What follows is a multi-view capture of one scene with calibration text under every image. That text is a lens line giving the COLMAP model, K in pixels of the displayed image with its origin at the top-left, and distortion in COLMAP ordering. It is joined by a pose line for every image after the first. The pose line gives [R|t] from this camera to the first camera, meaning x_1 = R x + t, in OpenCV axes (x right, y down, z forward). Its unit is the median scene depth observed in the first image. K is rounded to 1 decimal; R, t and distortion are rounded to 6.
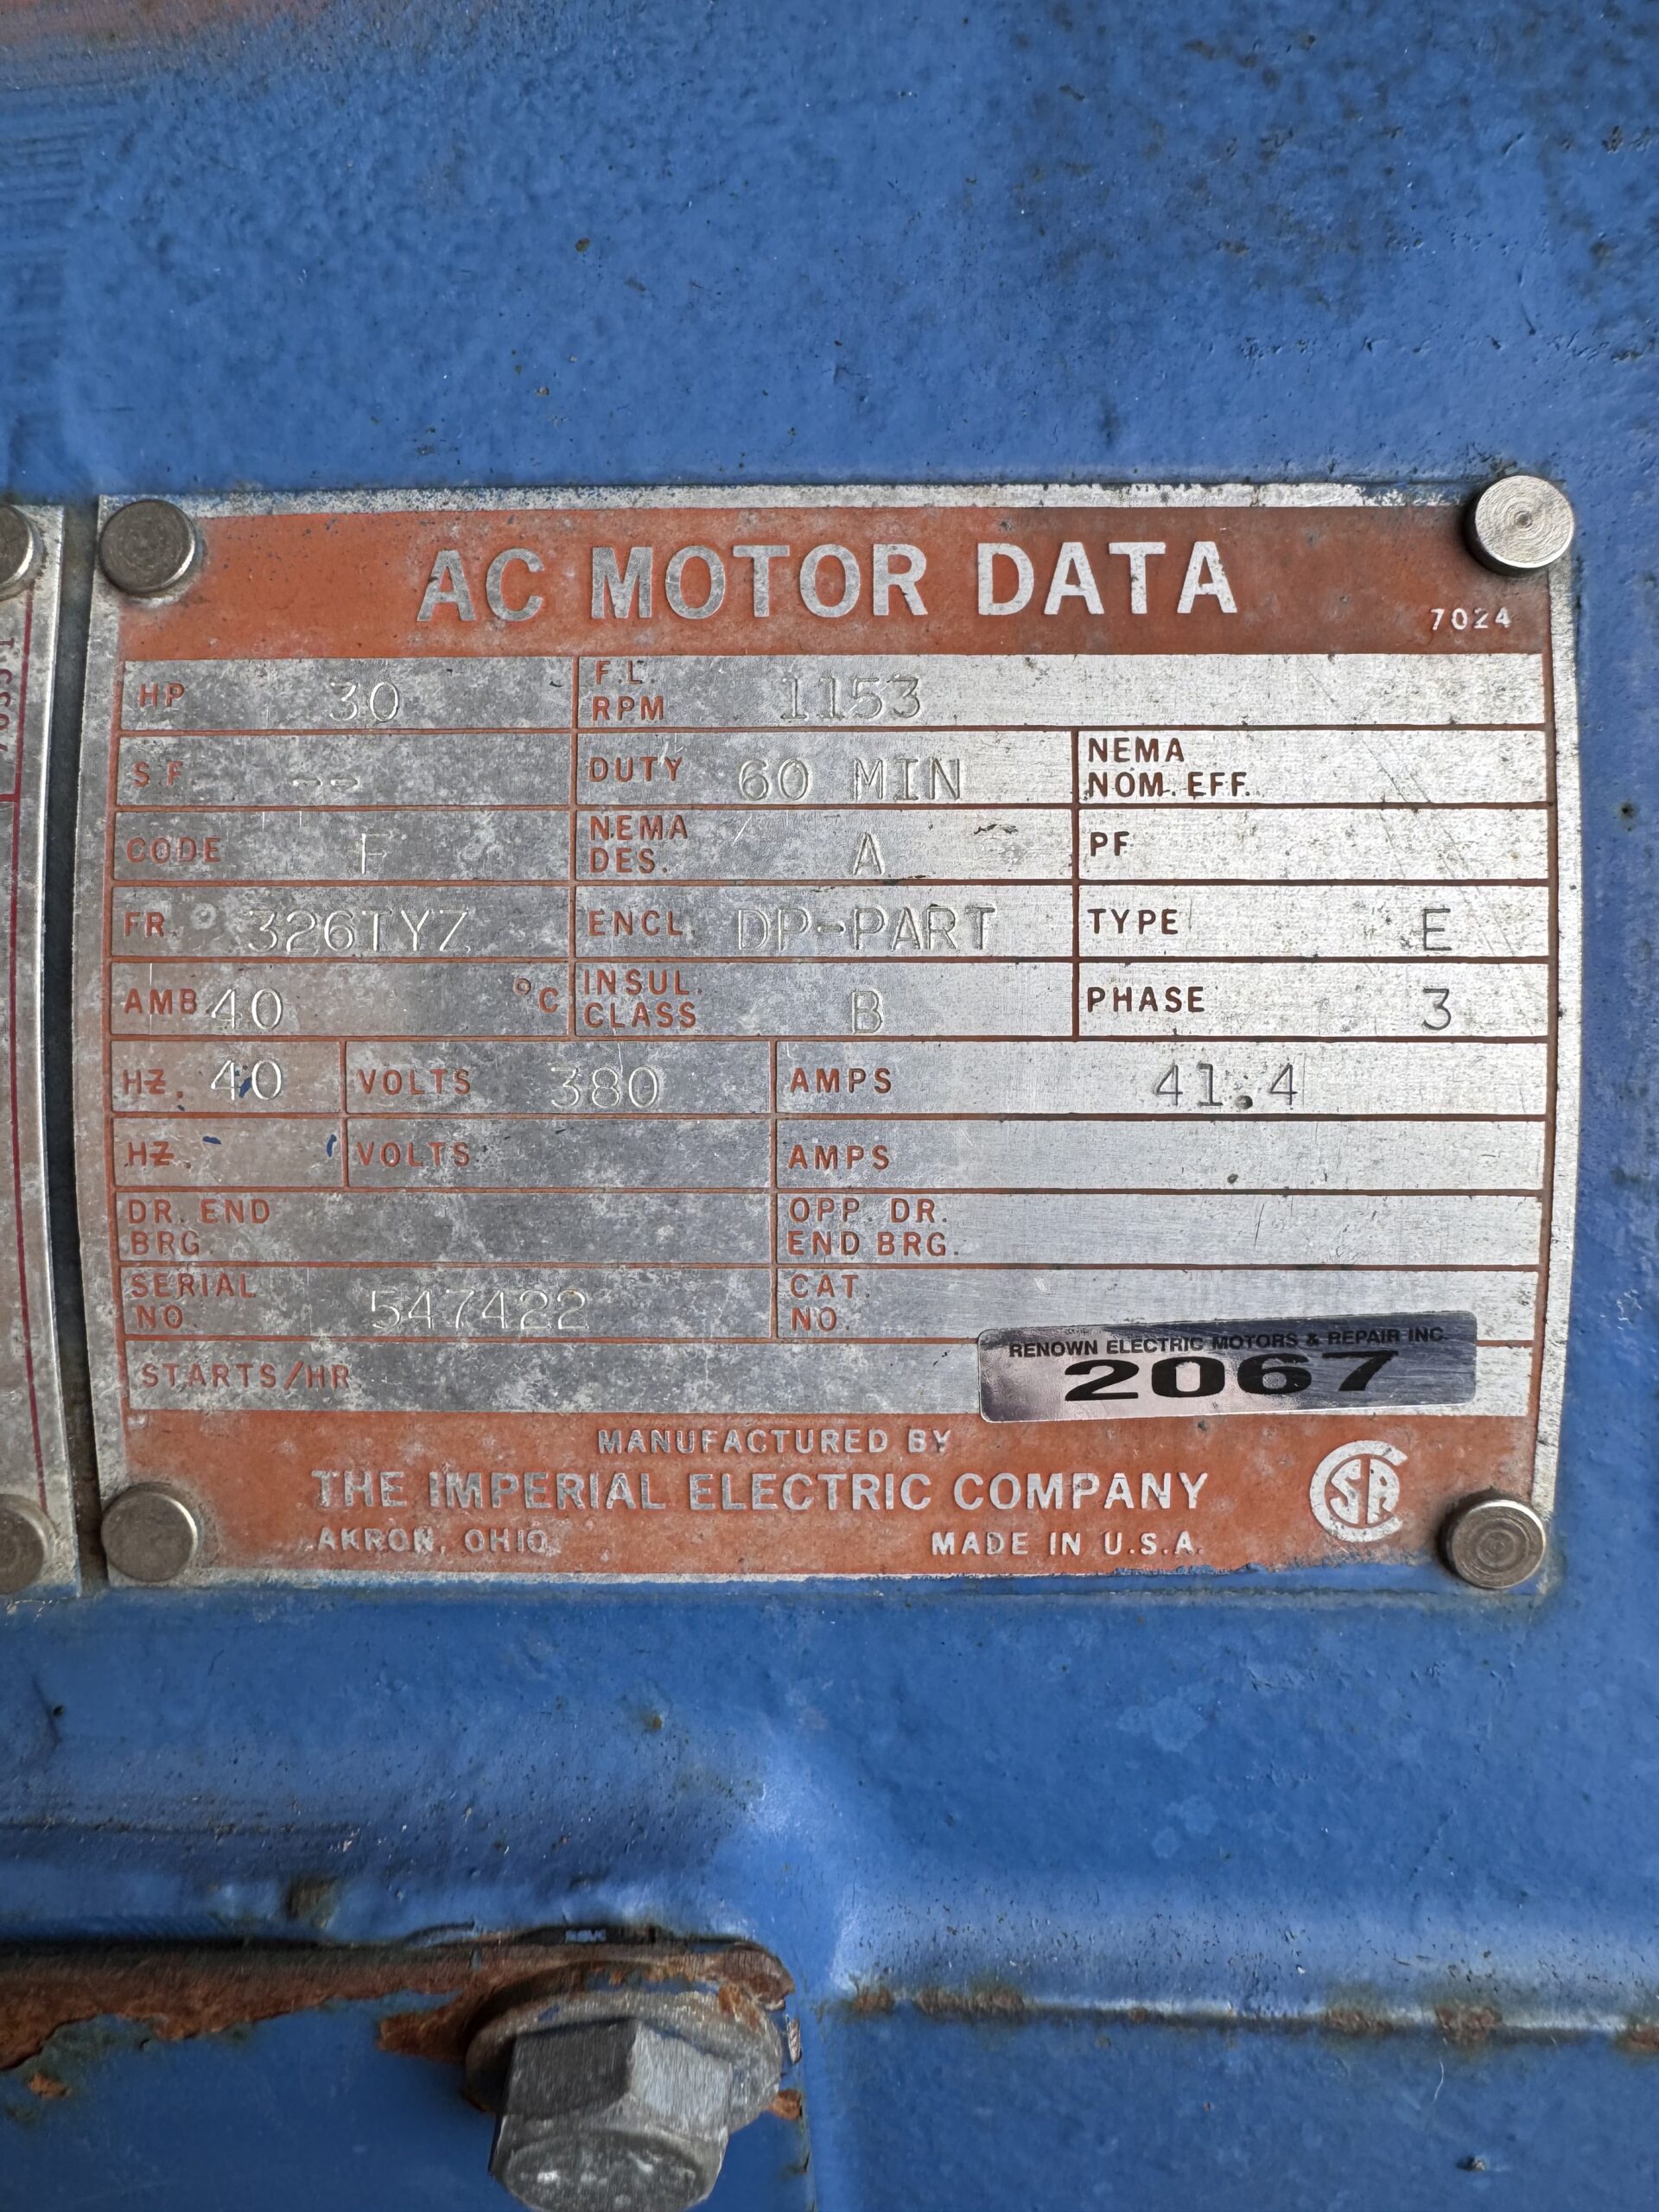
lens RADIAL K [[1612.1, 0, 833.2], [0, 1612.1, 1101.1], [0, 0, 1]] dist [0.017400, 0.003001]
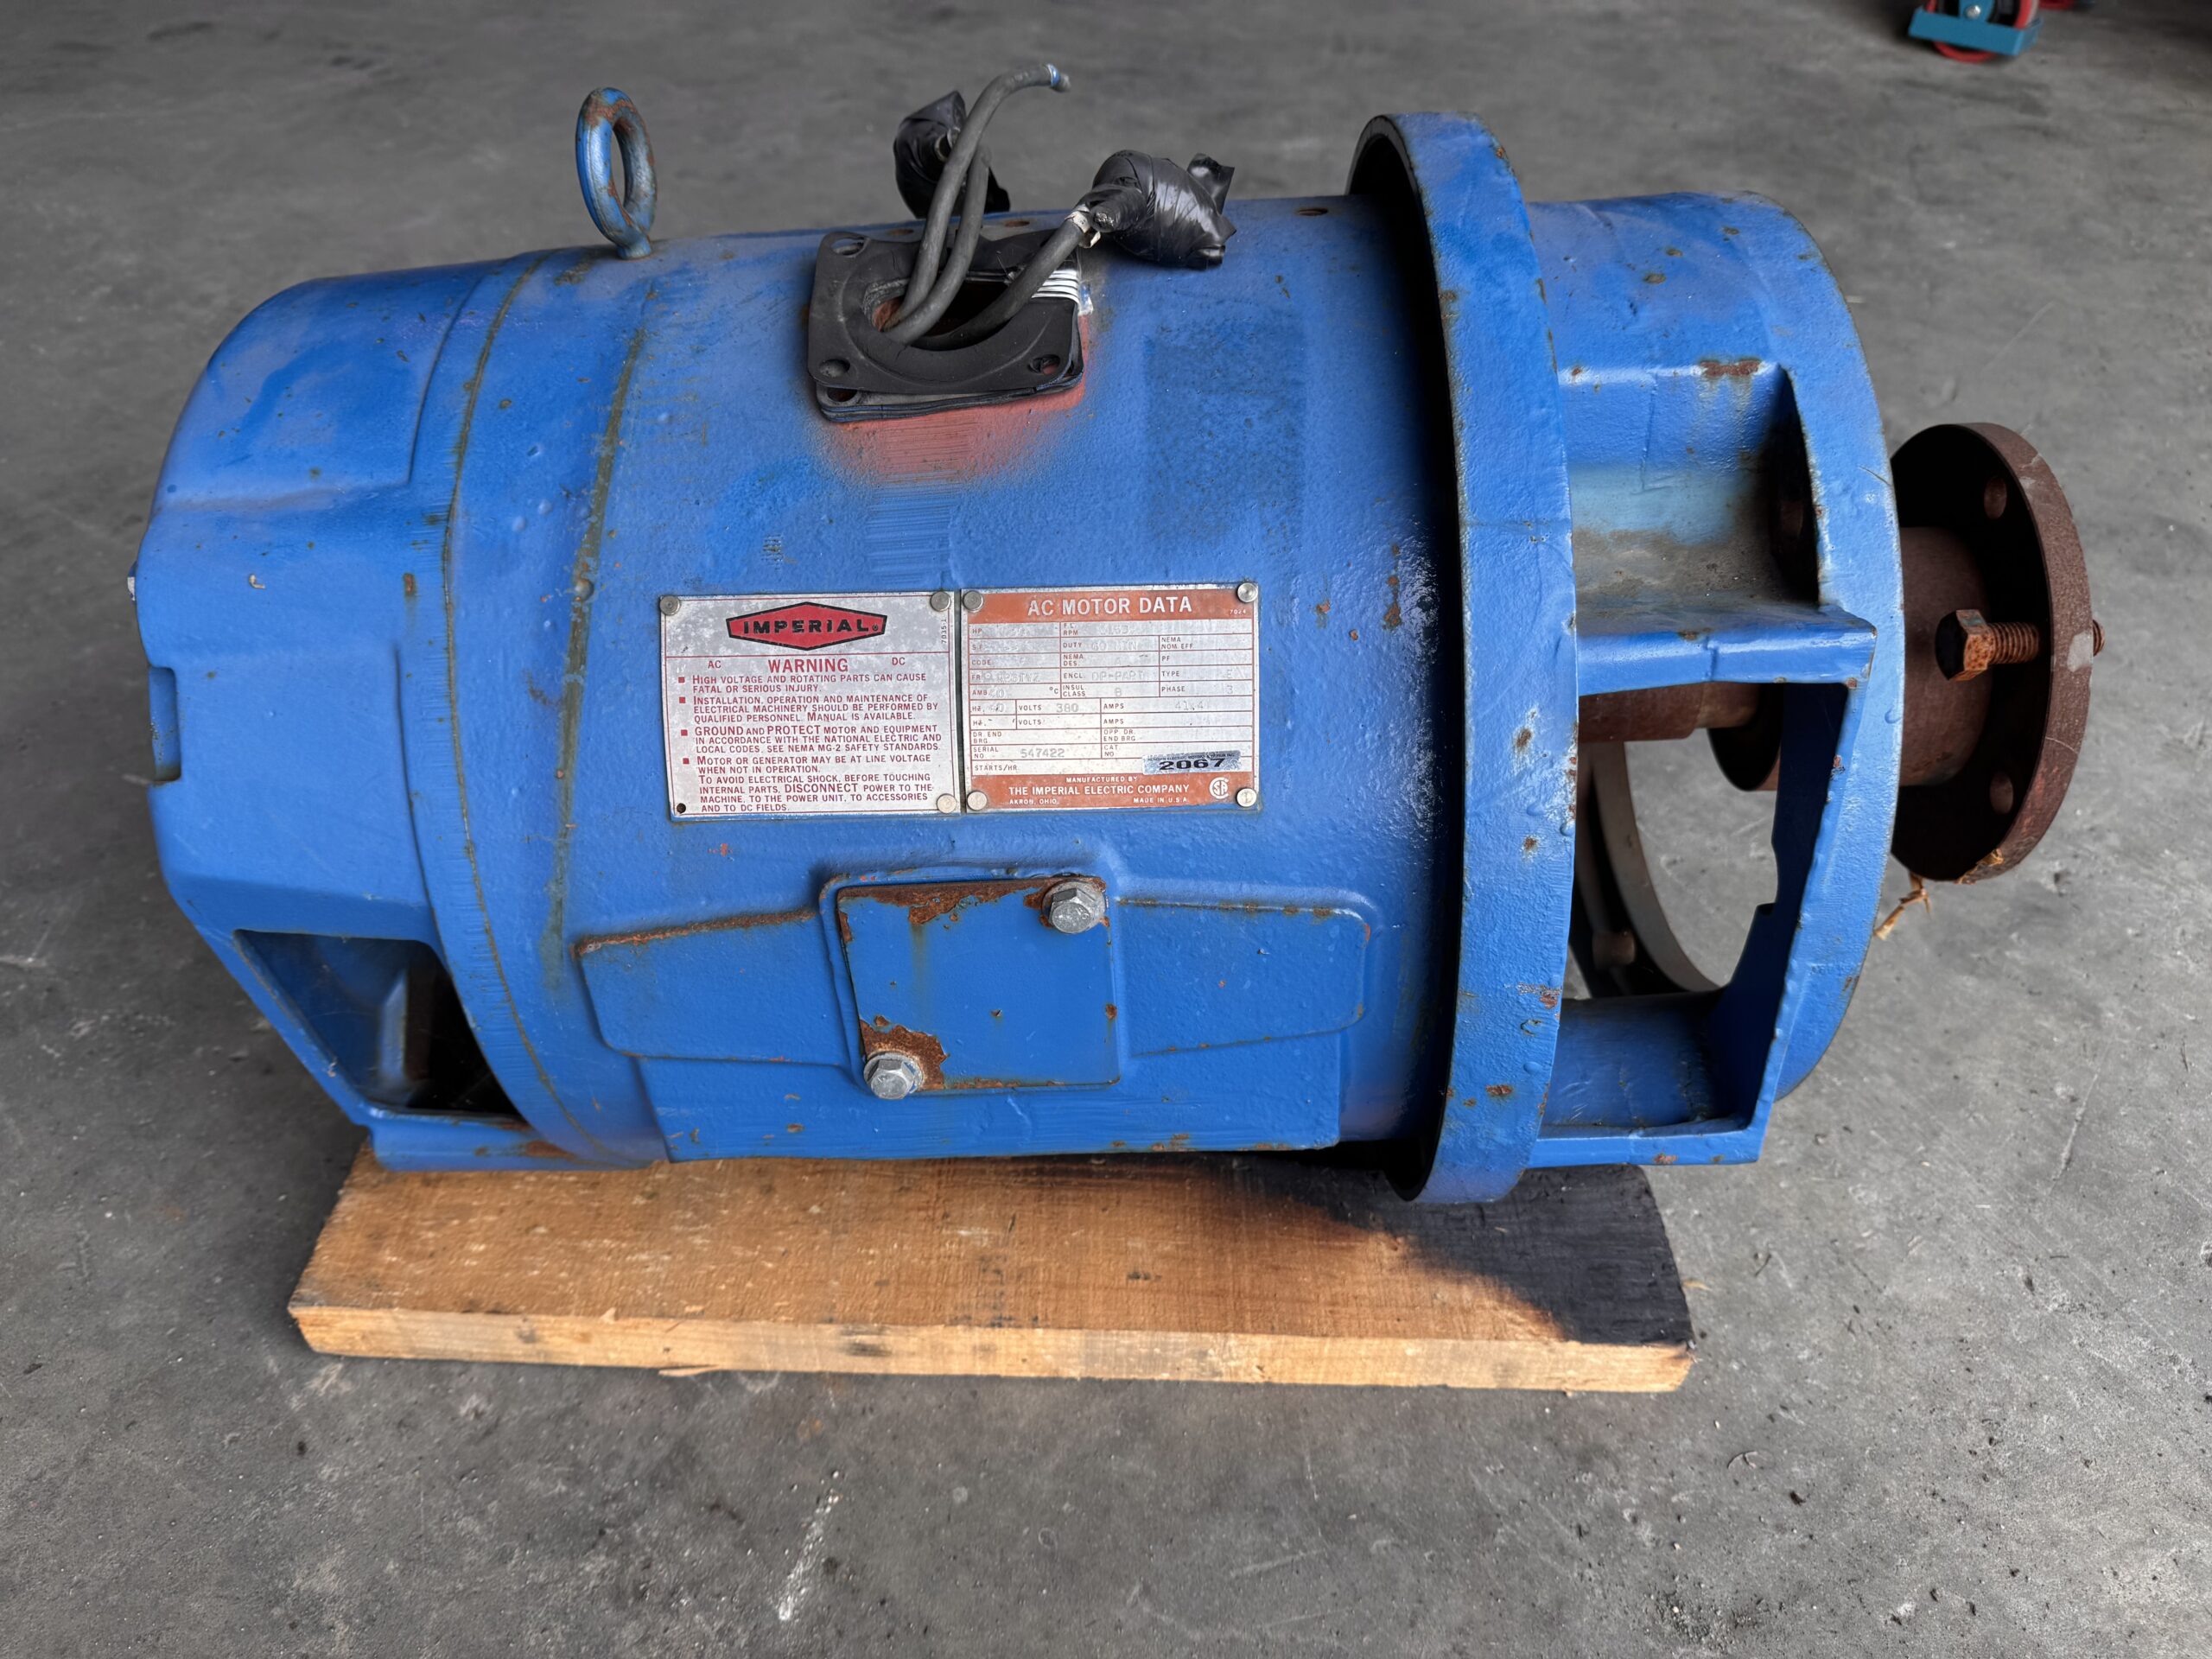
lens RADIAL K [[1612.1, 0, 1083.5], [0, 1612.1, 893.1], [0, 0, 1]] dist [0.017400, 0.003001]
pose [[0.999474, -0.012874, -0.029769, 0.051348], [0.015205, 0.996722, 0.079462, 0.164594], [0.028648, -0.079872, 0.996393, -4.010721]]
